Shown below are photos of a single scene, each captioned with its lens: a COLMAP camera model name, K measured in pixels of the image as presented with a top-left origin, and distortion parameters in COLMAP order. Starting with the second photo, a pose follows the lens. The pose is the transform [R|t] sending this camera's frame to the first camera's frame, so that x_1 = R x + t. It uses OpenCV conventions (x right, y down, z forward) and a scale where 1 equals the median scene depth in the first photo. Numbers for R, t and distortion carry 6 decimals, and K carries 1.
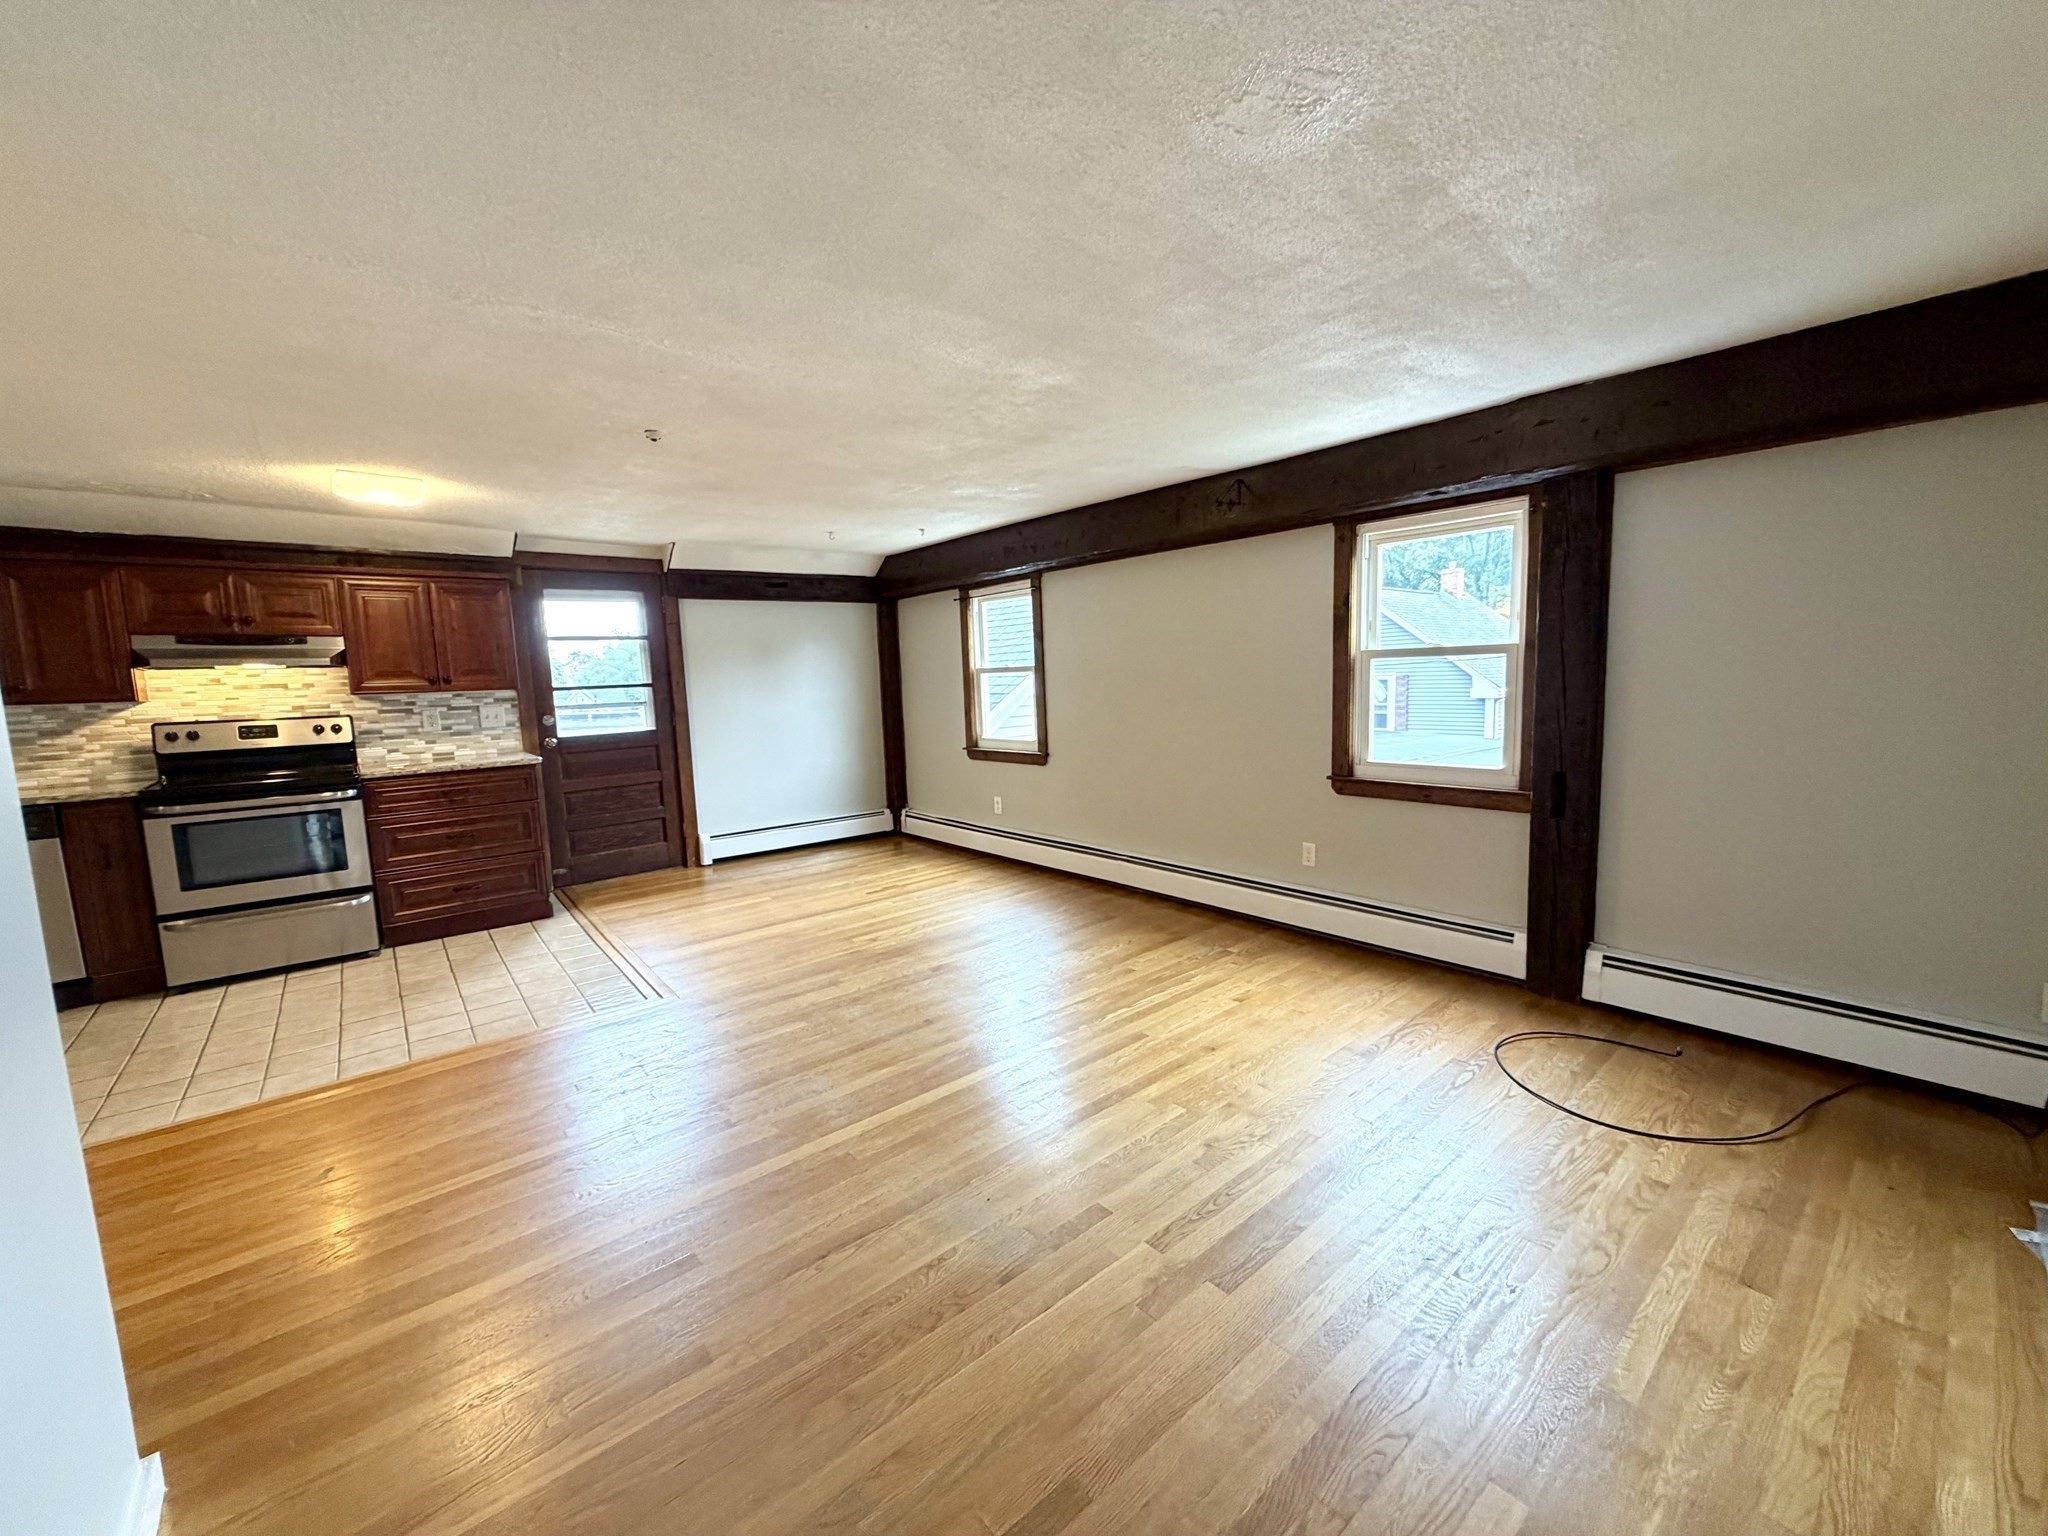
lens RADIAL K [[807.1, 0, 1009.5], [0, 807.1, 773.9], [0, 0, 1]] dist [-0.002131, 0.000042]
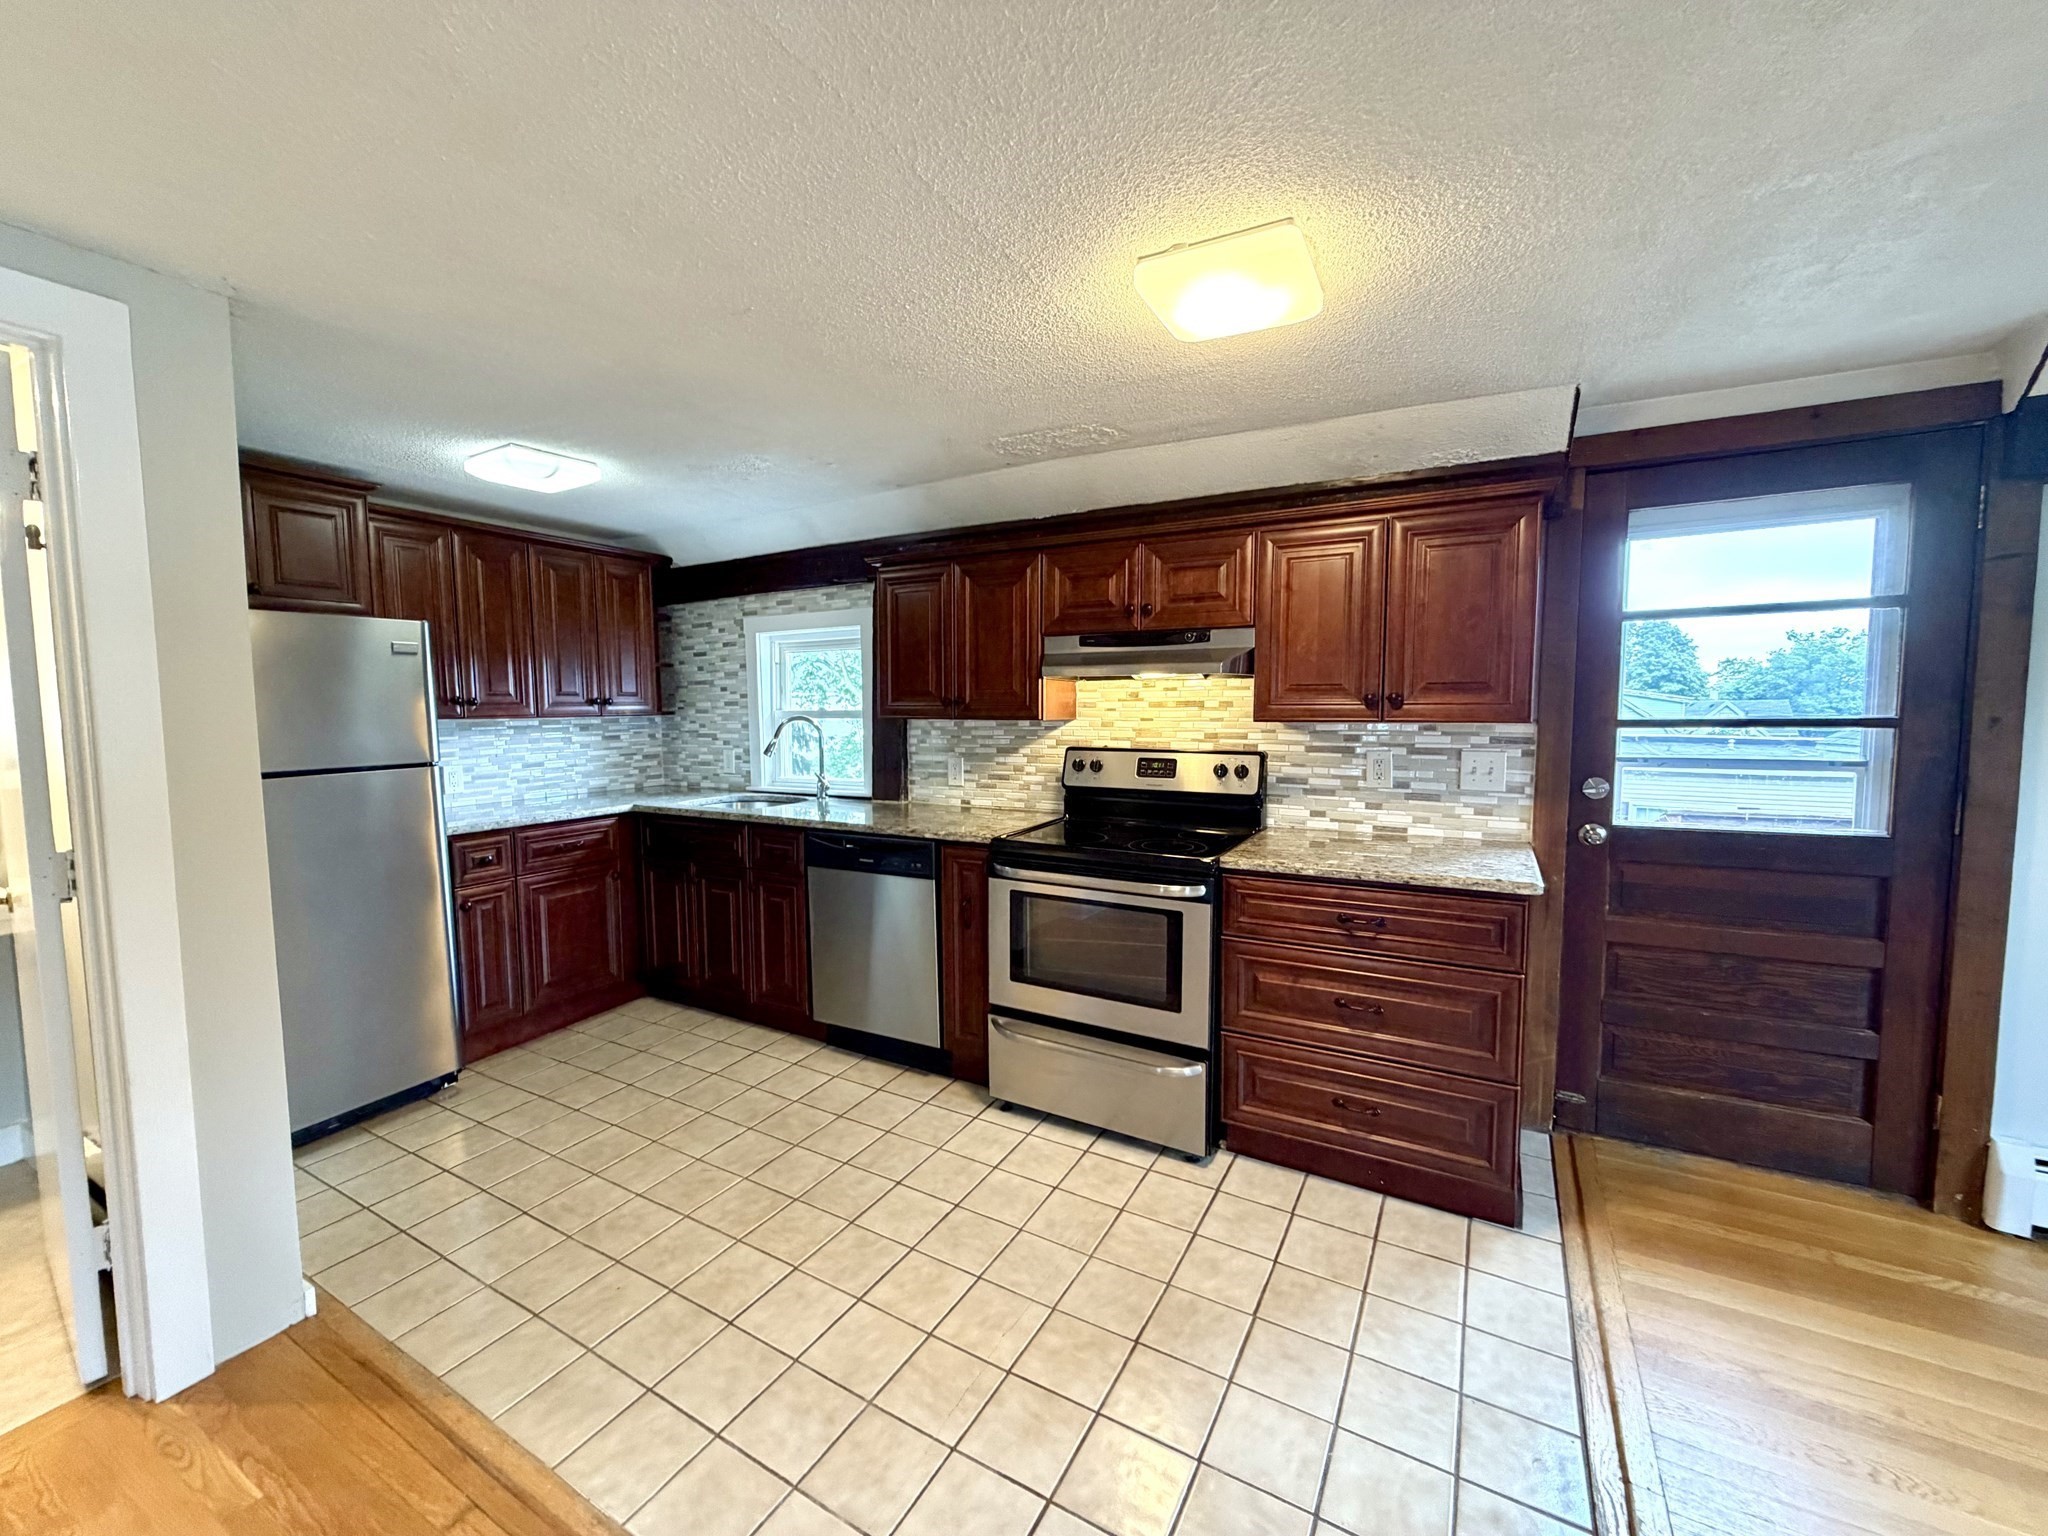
lens RADIAL K [[807.1, 0, 1025.7], [0, 807.1, 766.1], [0, 0, 1]] dist [-0.002131, 0.000042]
pose [[0.360149, 0.100141, -0.927504, -0.296981], [-0.121106, 0.990827, 0.059952, -0.078791], [0.925001, 0.090734, 0.368973, 0.601706]]
